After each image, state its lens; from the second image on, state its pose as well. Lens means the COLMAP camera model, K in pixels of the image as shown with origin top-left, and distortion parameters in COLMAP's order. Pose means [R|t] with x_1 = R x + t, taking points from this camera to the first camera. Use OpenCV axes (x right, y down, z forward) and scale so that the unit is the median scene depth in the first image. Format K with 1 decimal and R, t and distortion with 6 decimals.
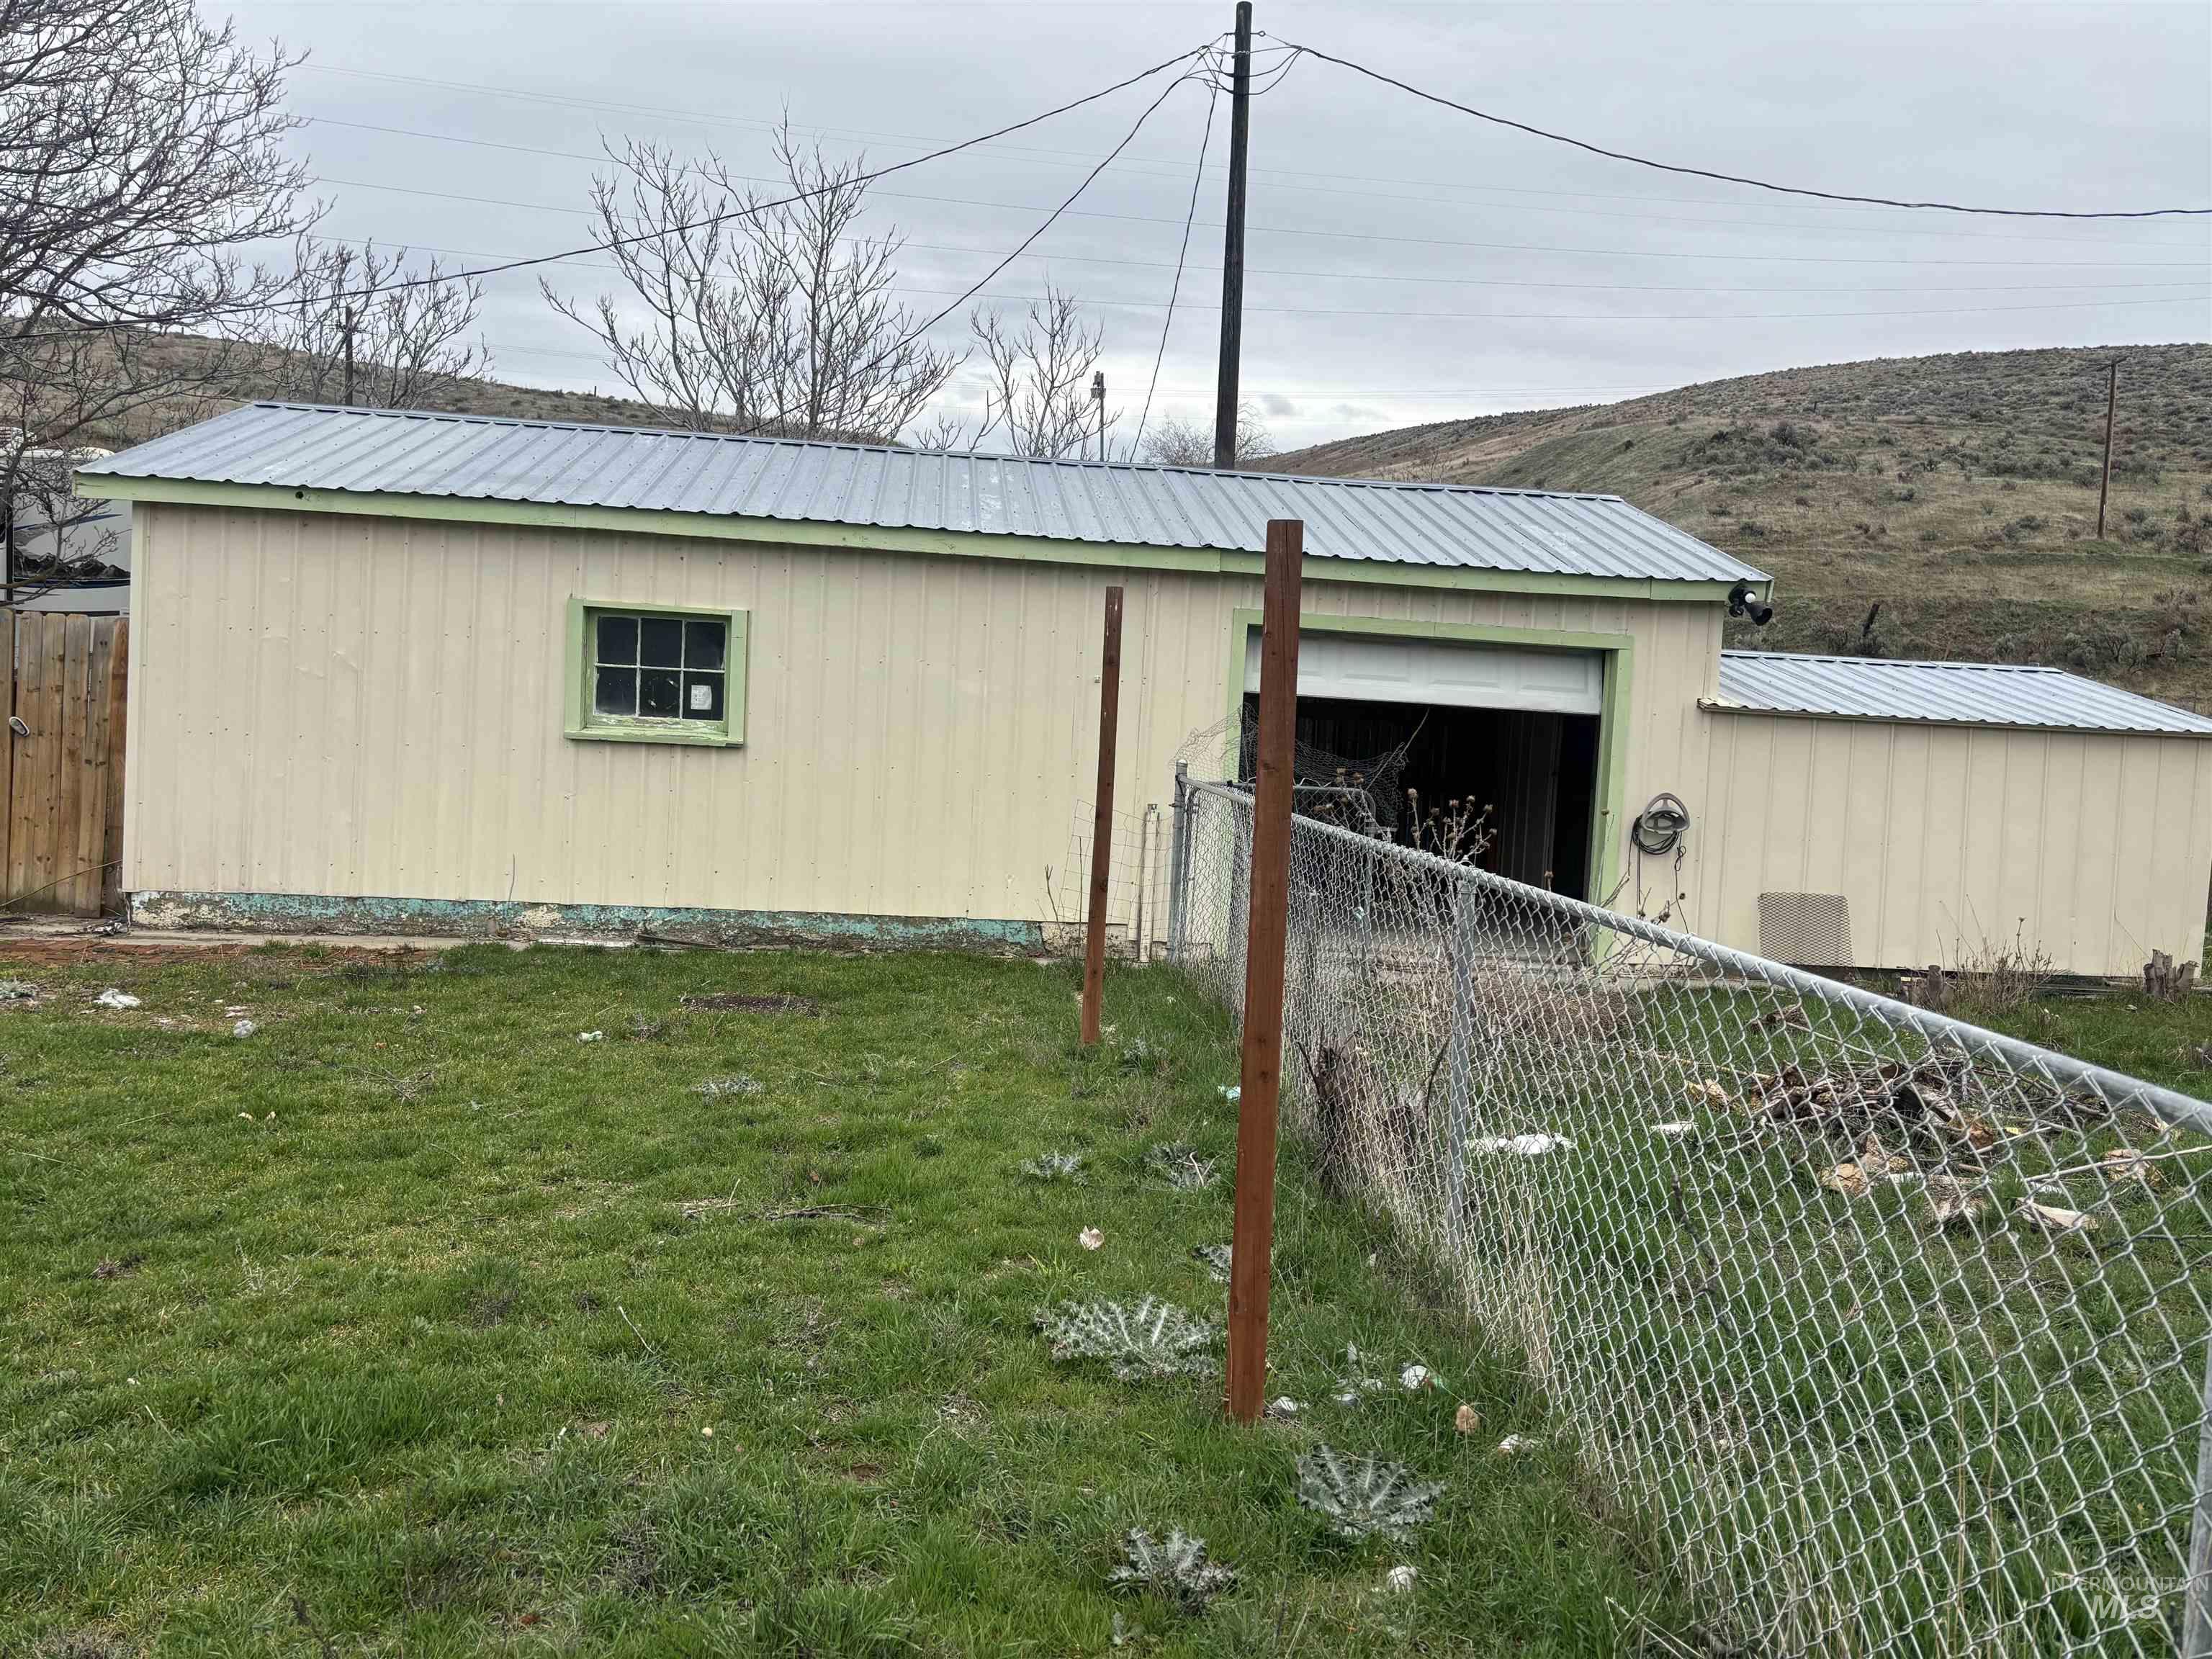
lens RADIAL K [[1677.6, 0, 1108.5], [0, 1677.6, 826.4], [0, 0, 1]] dist [0.007516, 0.002215]
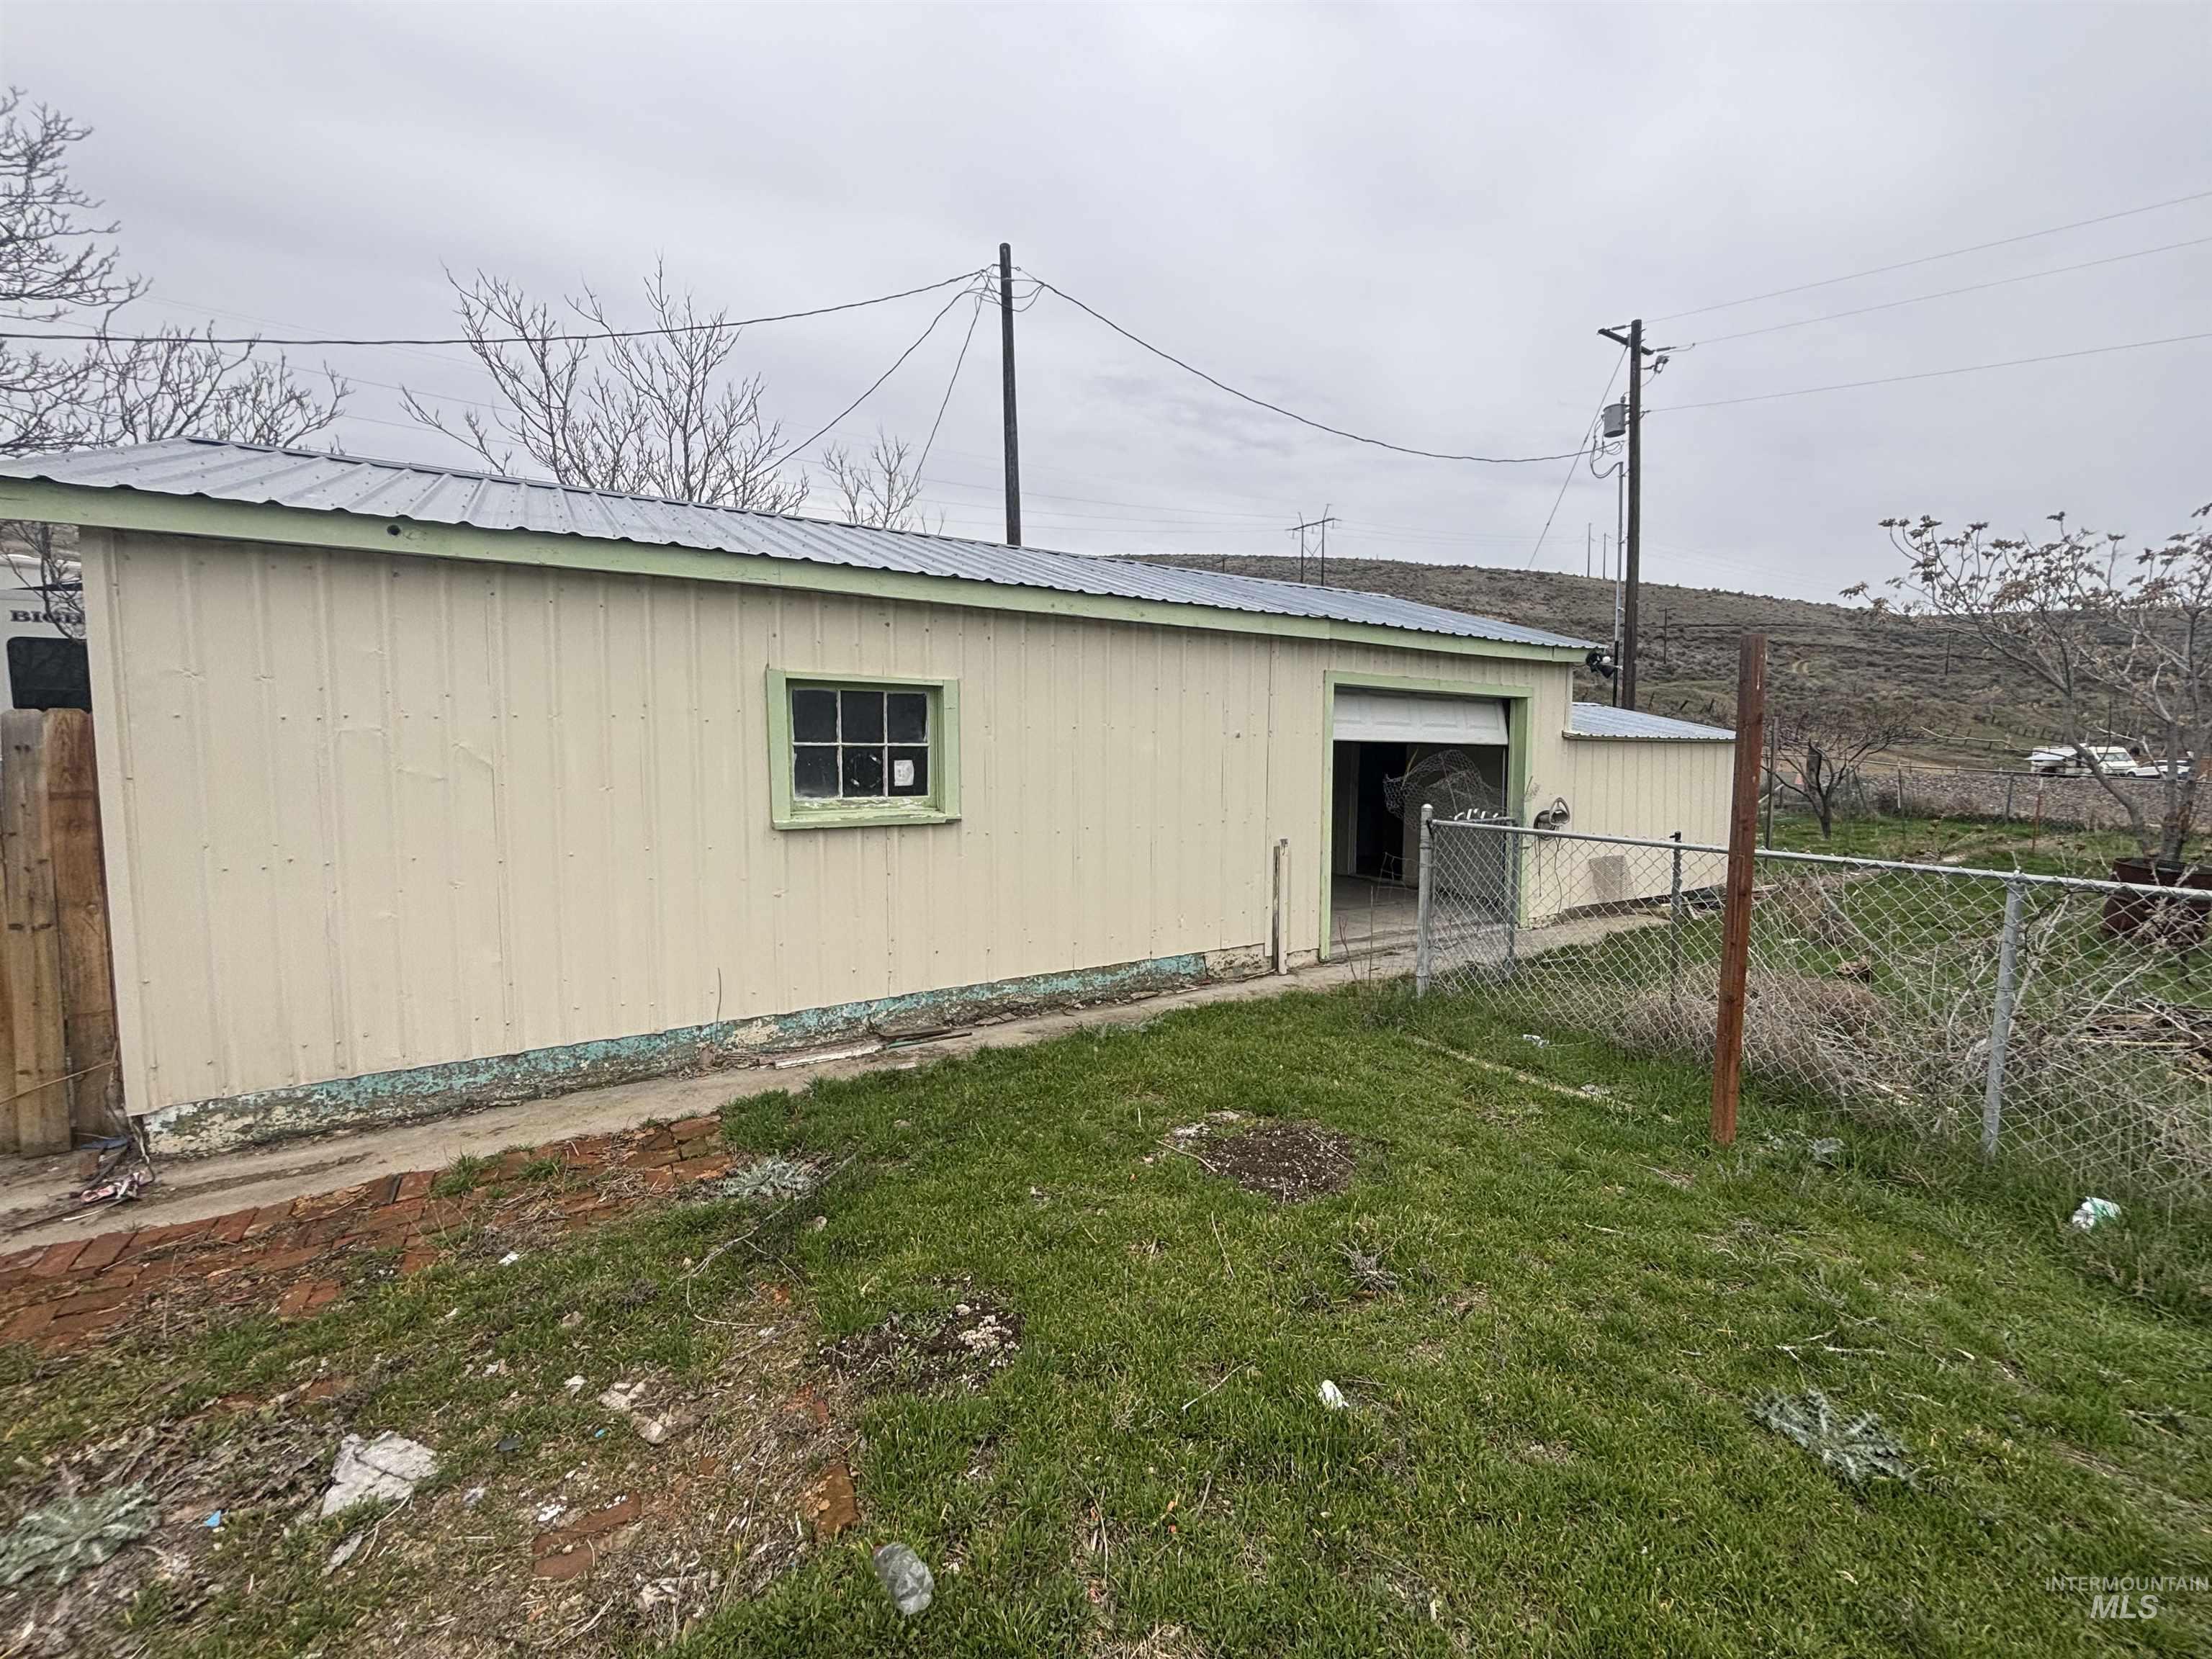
lens RADIAL K [[898.2, 0, 1100.9], [0, 898.2, 829.9], [0, 0, 1]] dist [0.000837, -0.001076]
pose [[0.905869, -0.086828, 0.414562, -0.357499], [0.071563, 0.996067, 0.052246, -0.063696], [-0.417468, -0.017661, 0.908520, 0.493140]]
